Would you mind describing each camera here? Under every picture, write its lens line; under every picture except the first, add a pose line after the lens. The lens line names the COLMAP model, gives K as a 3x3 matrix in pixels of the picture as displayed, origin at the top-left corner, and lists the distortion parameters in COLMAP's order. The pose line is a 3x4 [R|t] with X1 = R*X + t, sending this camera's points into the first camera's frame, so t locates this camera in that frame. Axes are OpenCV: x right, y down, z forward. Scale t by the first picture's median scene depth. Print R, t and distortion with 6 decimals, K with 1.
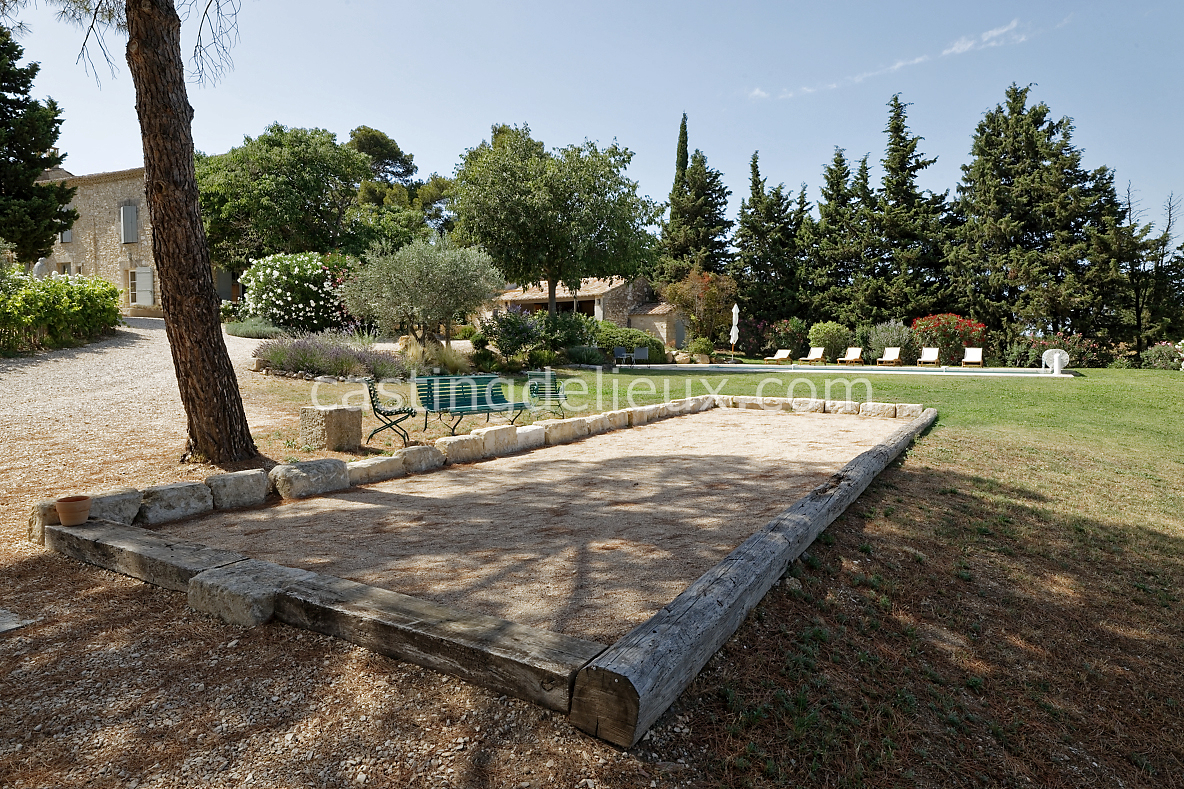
lens RADIAL K [[728.1, 0, 596.6], [0, 728.1, 390.3], [0, 0, 1]] dist [0.002155, 0.005001]
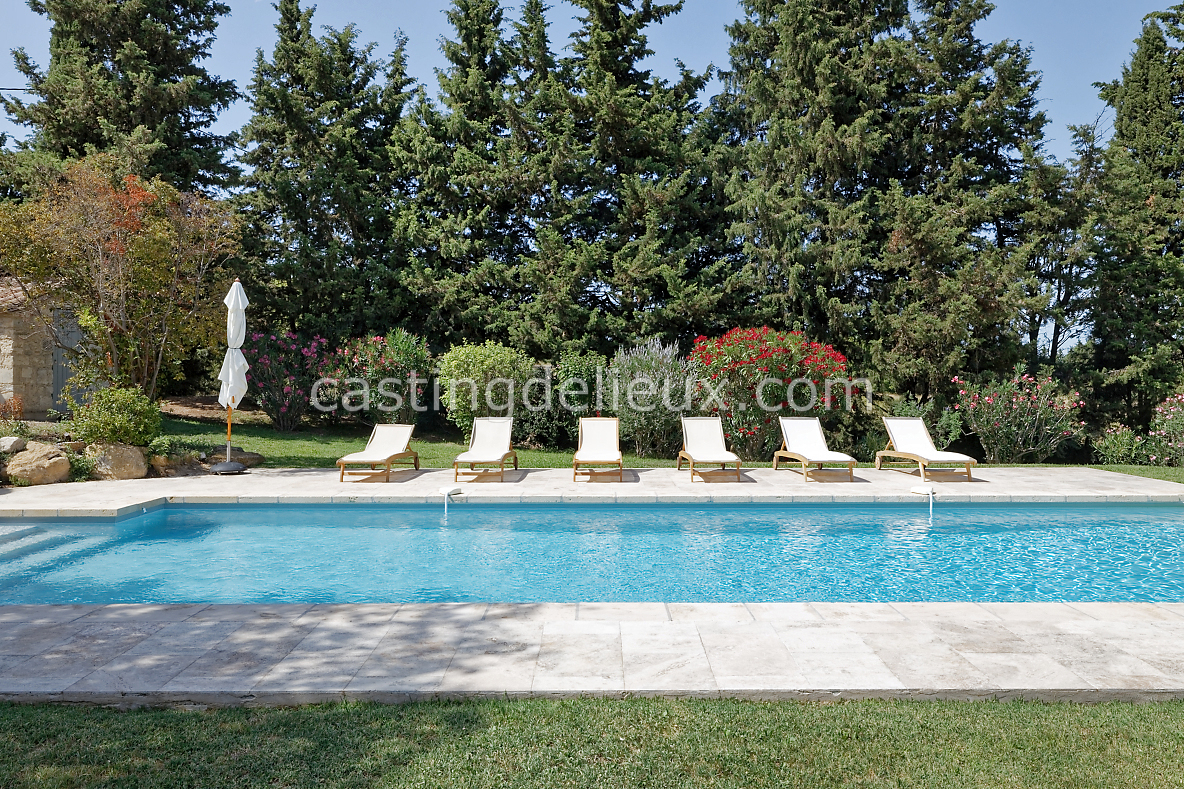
lens RADIAL K [[934.6, 0, 592.0], [0, 934.6, 394.5], [0, 0, 1]] dist [-0.001631, -0.001893]
pose [[0.863201, -0.010249, 0.504756, 0.103659], [0.030982, 0.998985, -0.032699, -0.044705], [-0.503909, 0.043864, 0.862642, 0.501024]]
